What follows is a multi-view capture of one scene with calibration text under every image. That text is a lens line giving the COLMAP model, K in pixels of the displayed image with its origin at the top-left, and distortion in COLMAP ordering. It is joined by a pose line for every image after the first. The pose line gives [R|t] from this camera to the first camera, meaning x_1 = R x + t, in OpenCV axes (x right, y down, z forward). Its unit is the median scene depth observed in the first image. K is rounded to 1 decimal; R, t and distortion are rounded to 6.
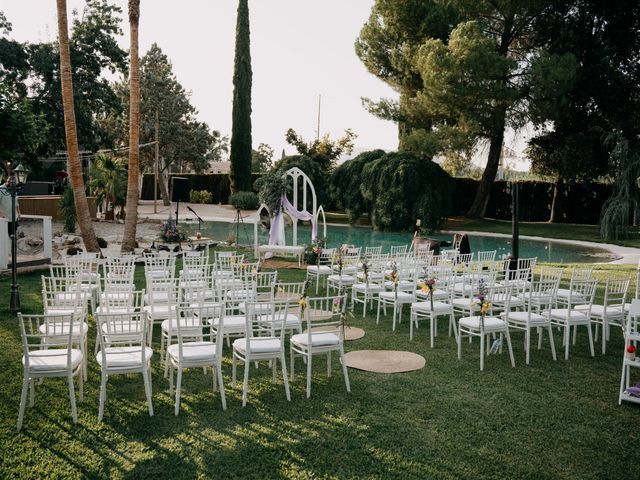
lens RADIAL K [[637.3, 0, 320.0], [0, 637.3, 240.0], [0, 0, 1]] dist [-0.118194, 0.006813]
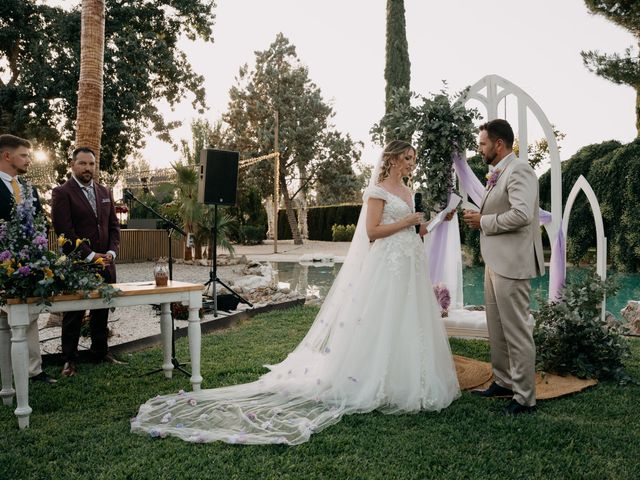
lens RADIAL K [[637.3, 0, 320.0], [0, 637.3, 240.0], [0, 0, 1]] dist [-0.118194, 0.006813]
pose [[0.962813, -0.027187, -0.268797, -0.017531], [0.006037, 0.996840, -0.079202, -0.000226], [0.270101, 0.074634, 0.959935, 0.296697]]
